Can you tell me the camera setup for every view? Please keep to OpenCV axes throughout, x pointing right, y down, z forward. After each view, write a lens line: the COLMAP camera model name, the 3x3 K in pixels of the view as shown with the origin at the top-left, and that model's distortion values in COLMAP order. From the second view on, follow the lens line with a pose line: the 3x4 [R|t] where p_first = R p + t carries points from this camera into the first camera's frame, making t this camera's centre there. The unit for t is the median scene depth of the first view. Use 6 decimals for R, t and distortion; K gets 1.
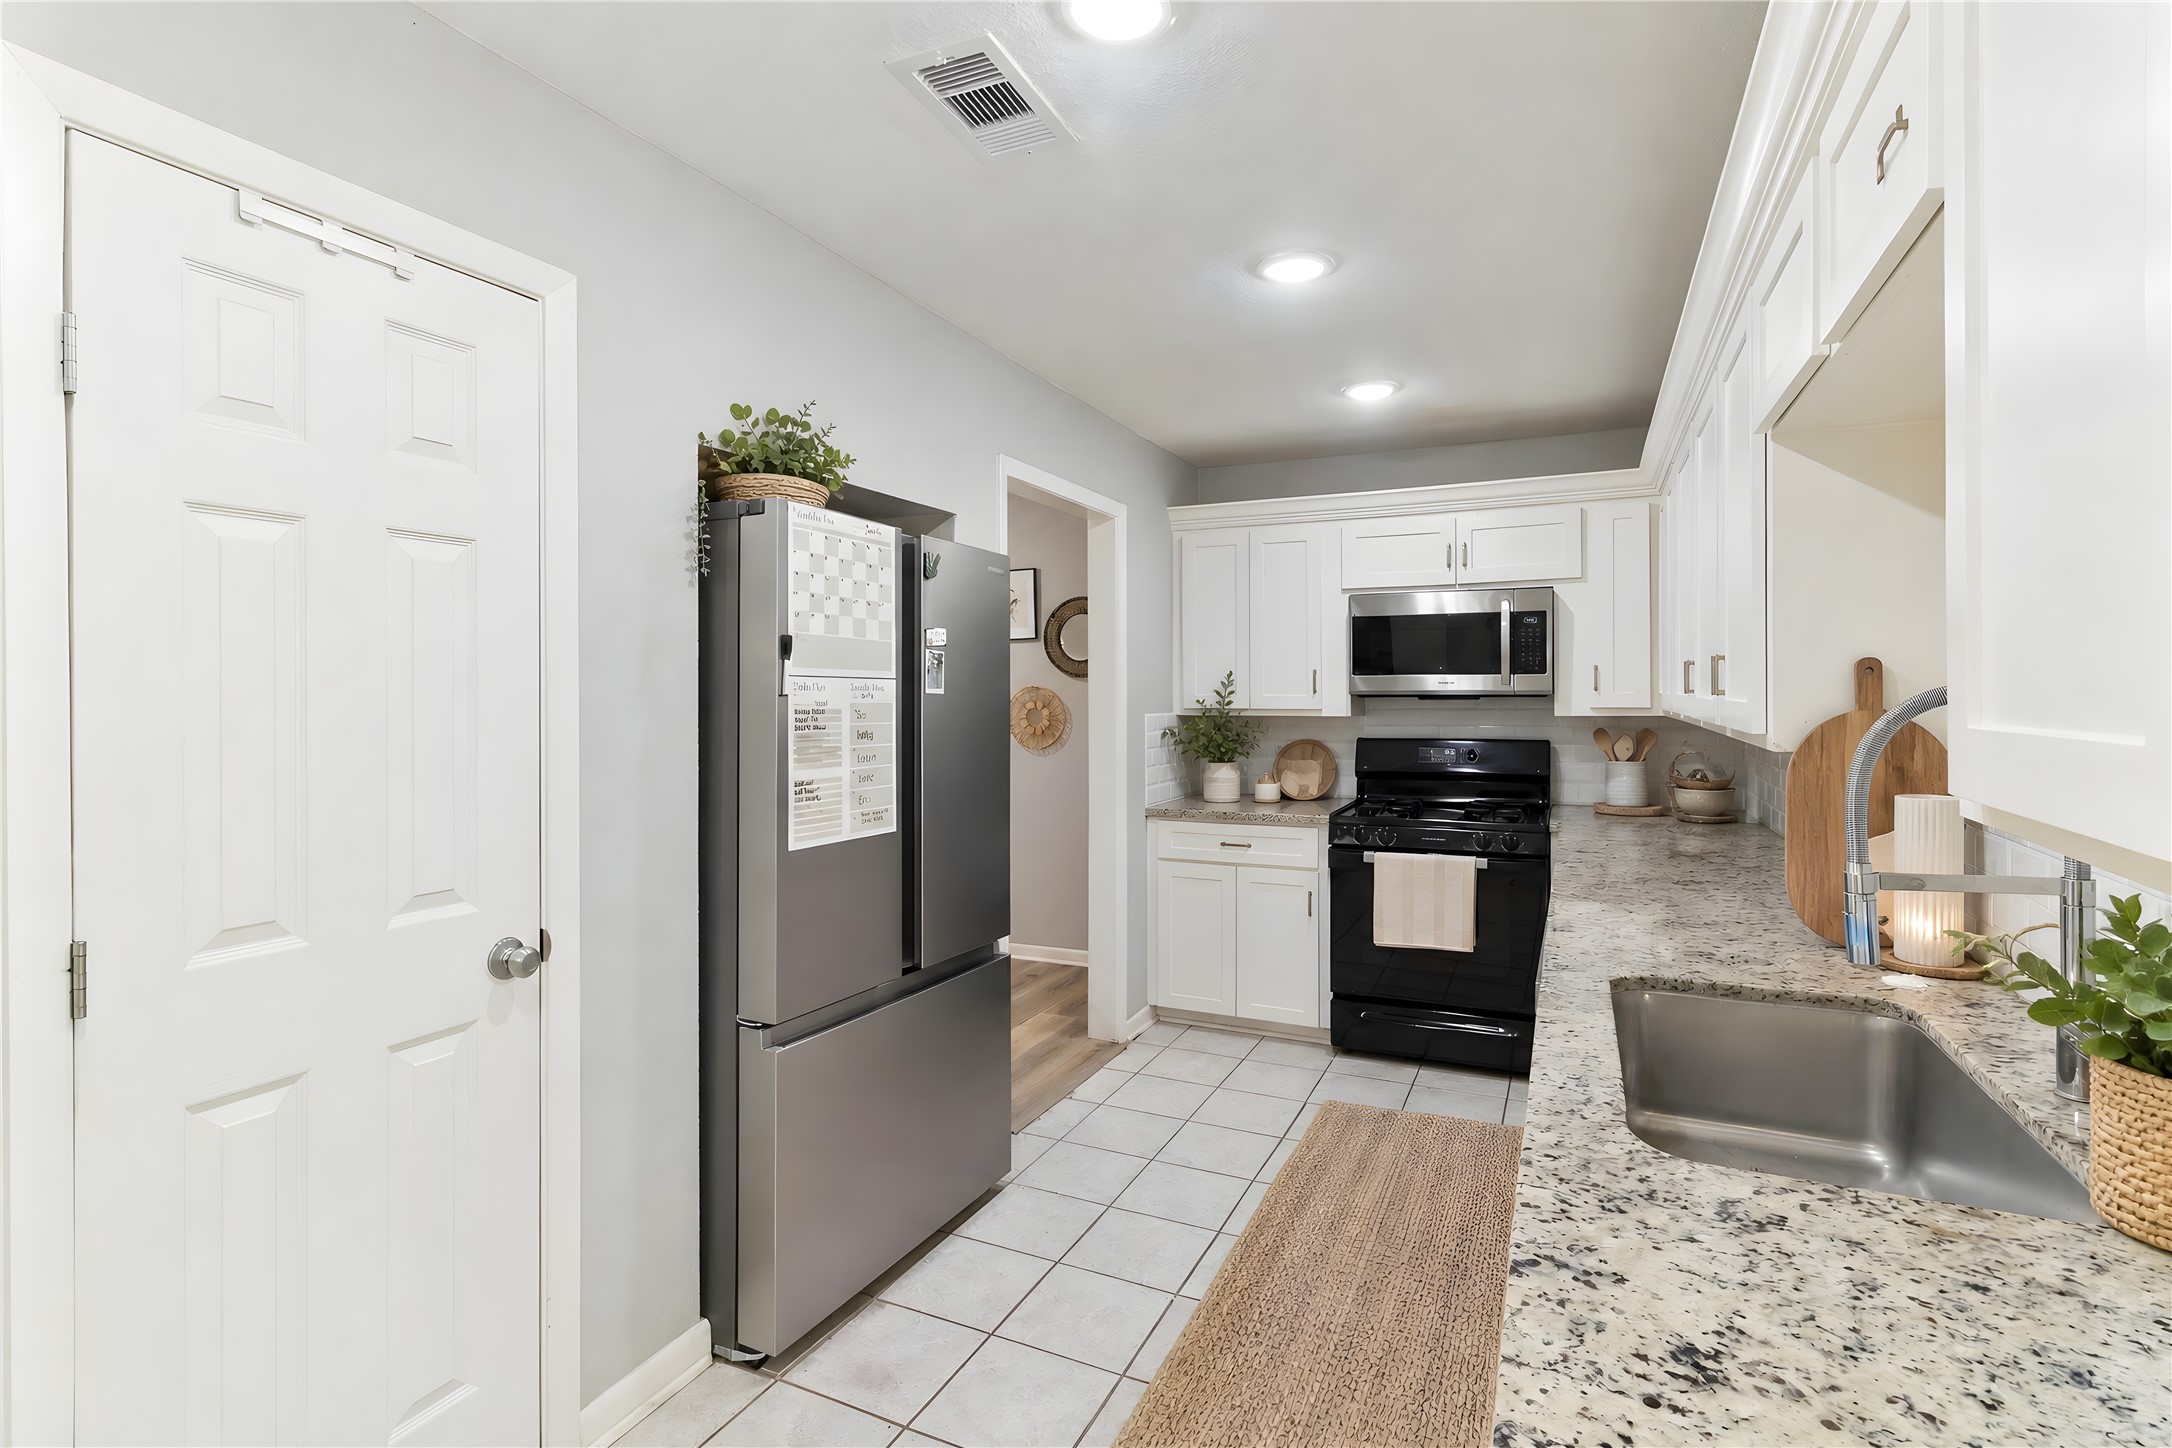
lens RADIAL K [[1047.5, 0, 1088.9], [0, 1047.5, 705.8], [0, 0, 1]] dist [0.005123, 0.000540]
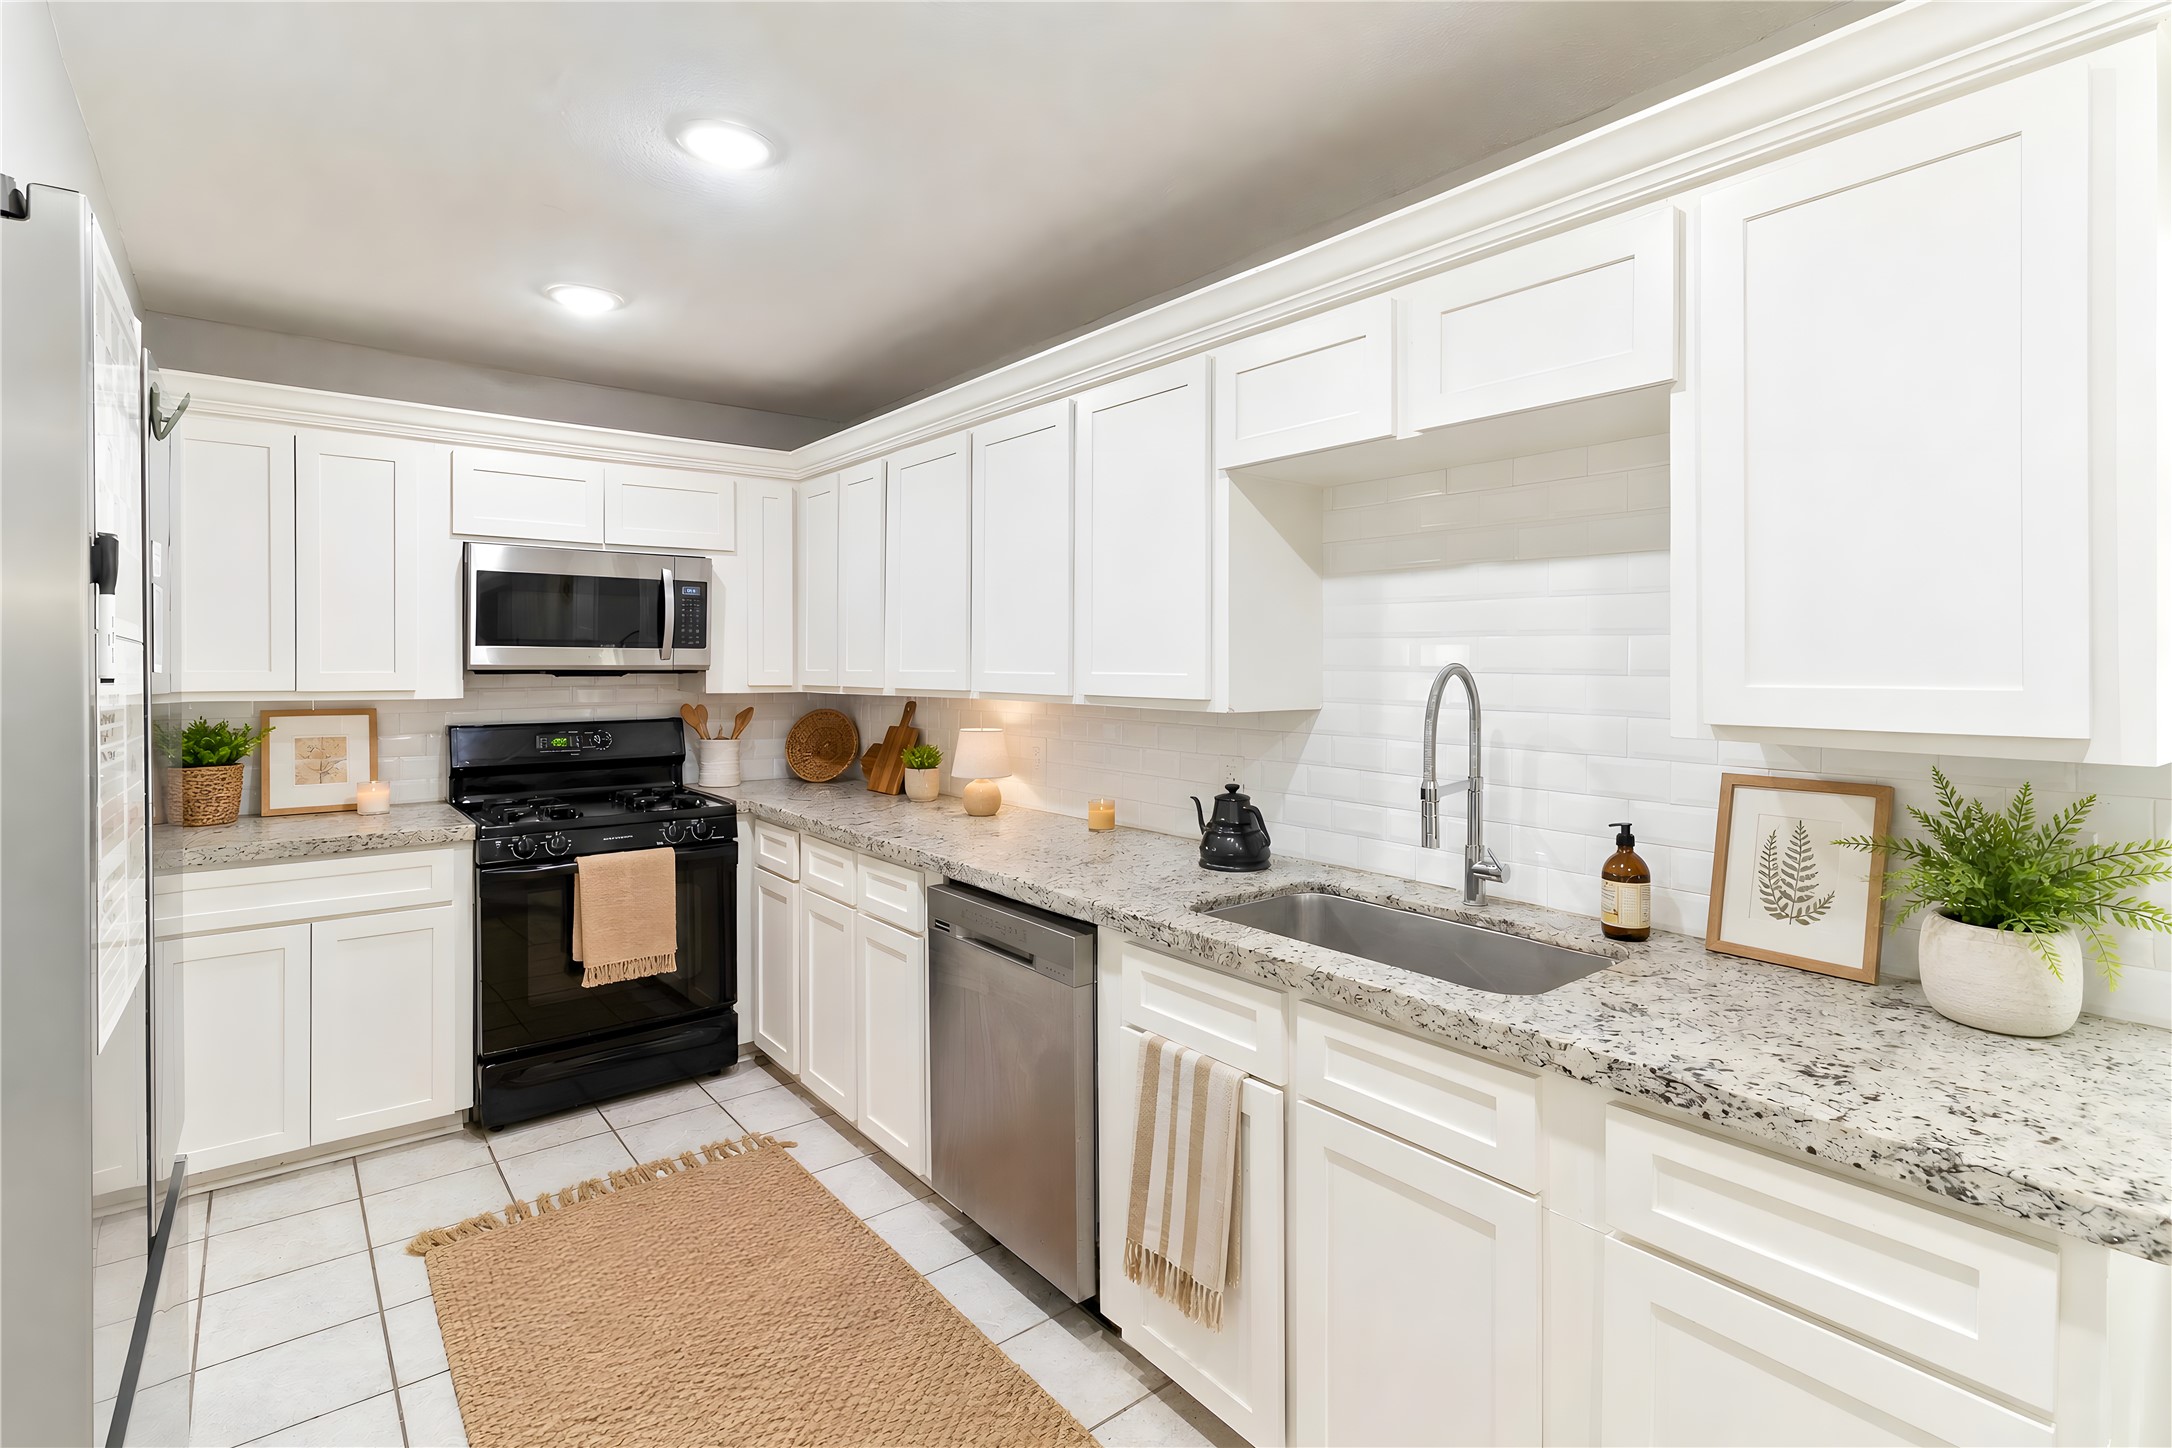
lens RADIAL K [[1047.5, 0, 1124.2], [0, 1047.5, 668.6], [0, 0, 1]] dist [0.005123, 0.000540]
pose [[0.430549, -0.004449, 0.902556, -0.259782], [0.012743, 0.999918, -0.001149, -0.005631], [-0.902477, 0.011996, 0.430571, 0.236948]]
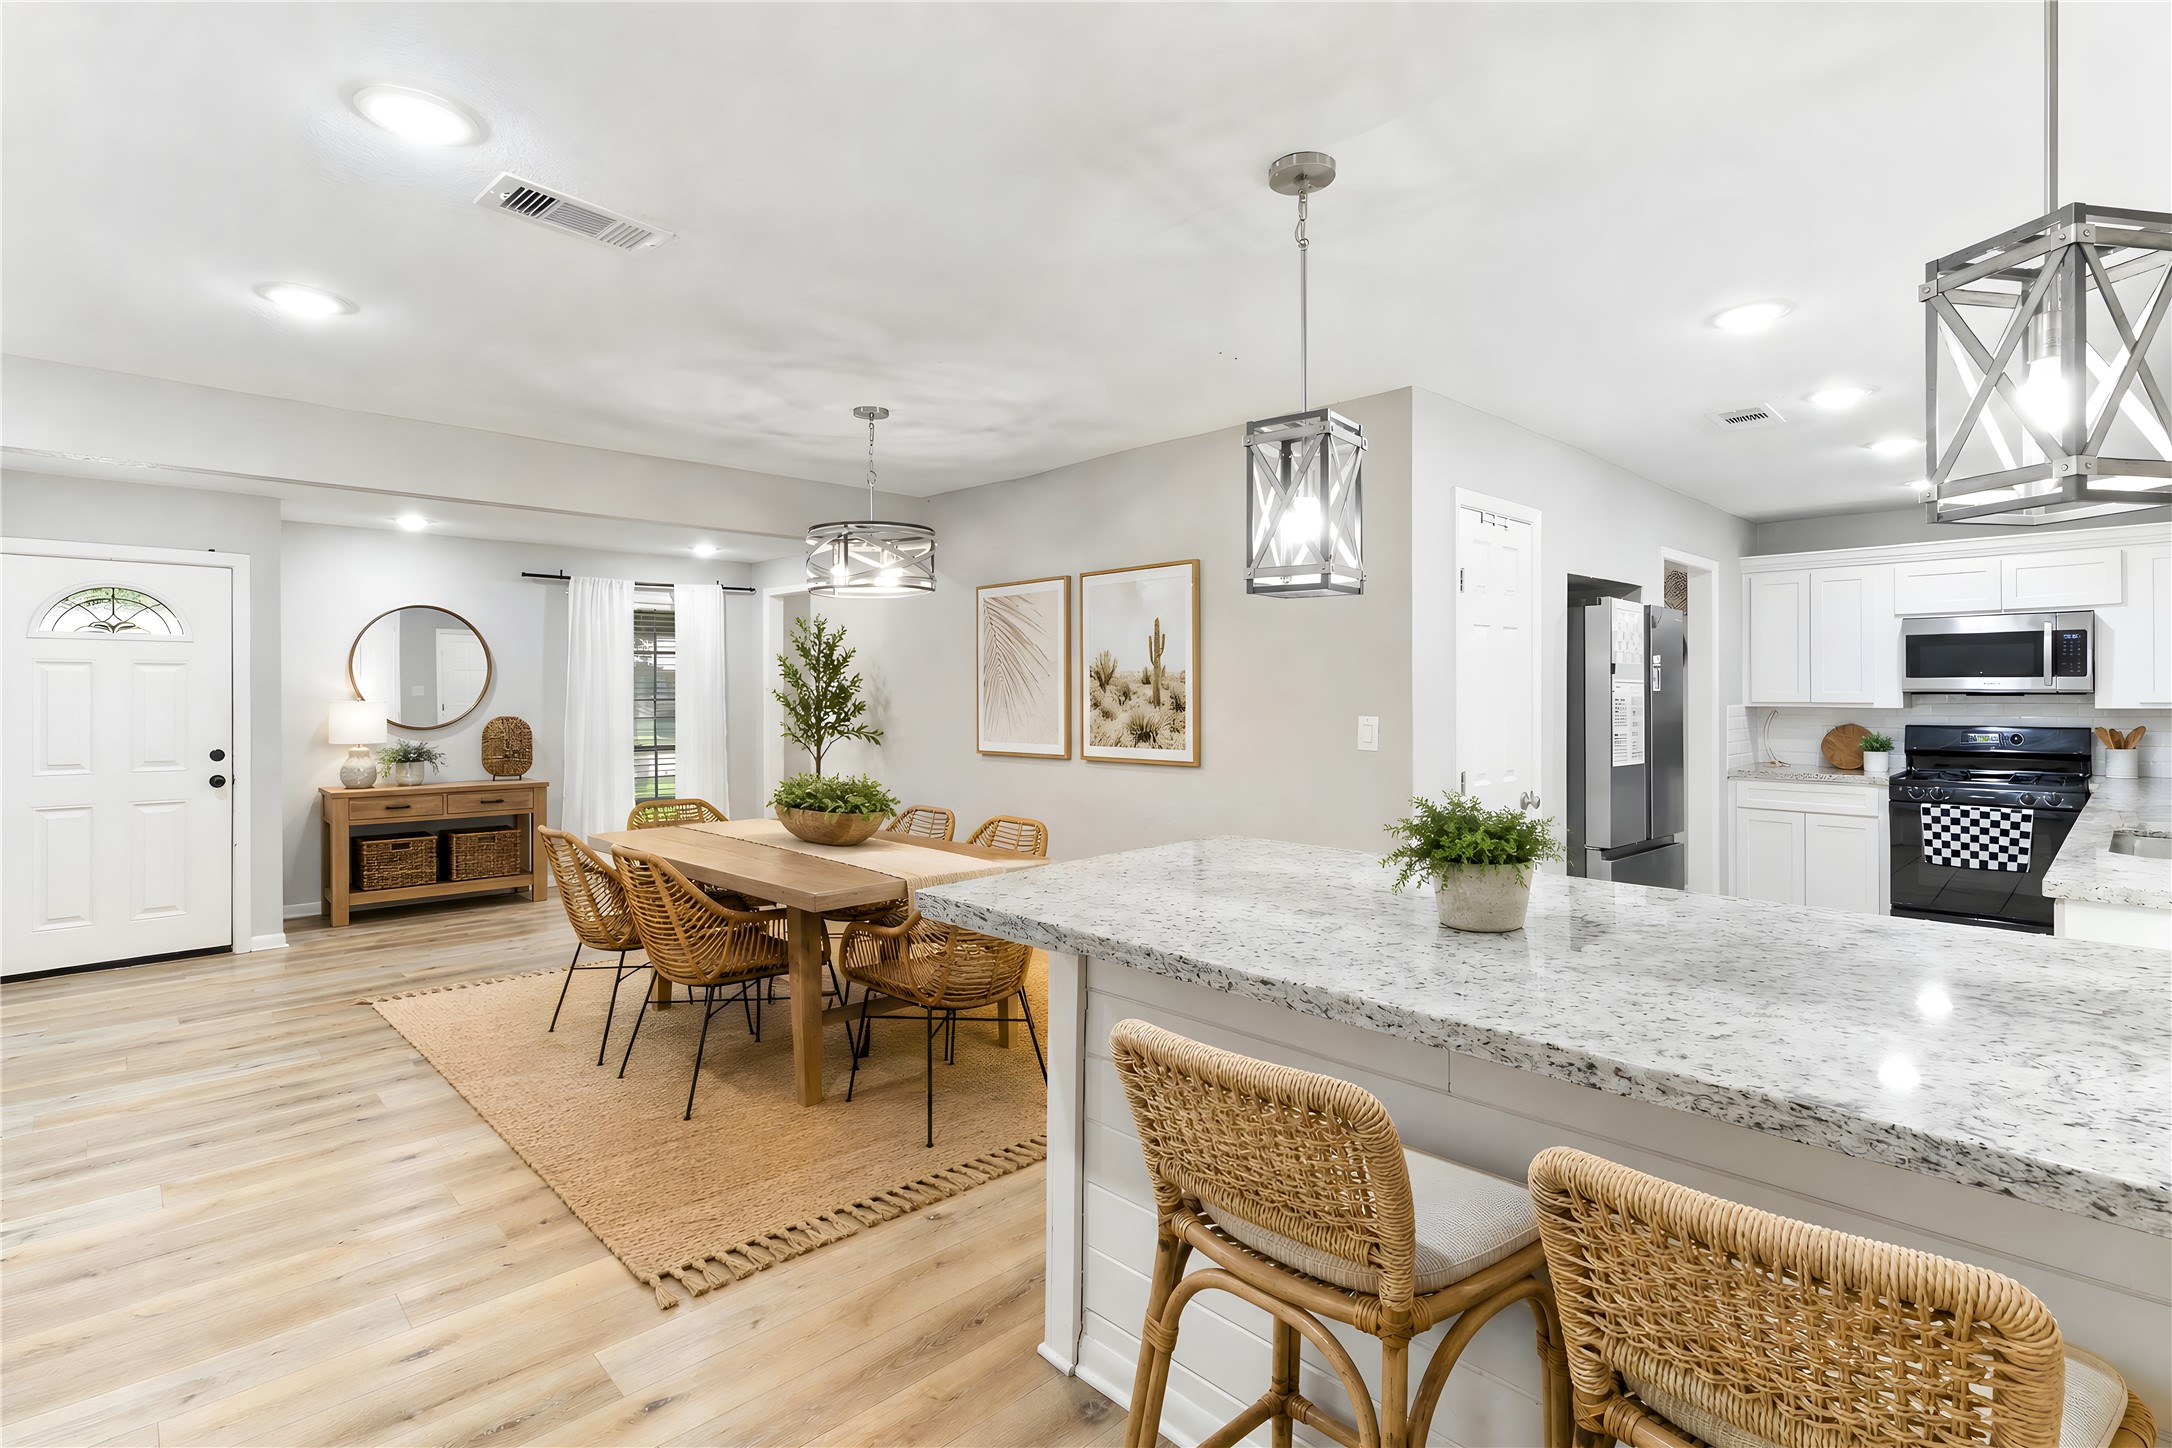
lens RADIAL K [[1047.5, 0, 1083.7], [0, 1047.5, 694.9], [0, 0, 1]] dist [0.005123, 0.000540]
pose [[0.936033, 0.000994, -0.351910, -0.282819], [-0.004328, 0.999953, -0.008688, 0.009889], [0.351885, 0.009655, 0.935994, -0.692527]]
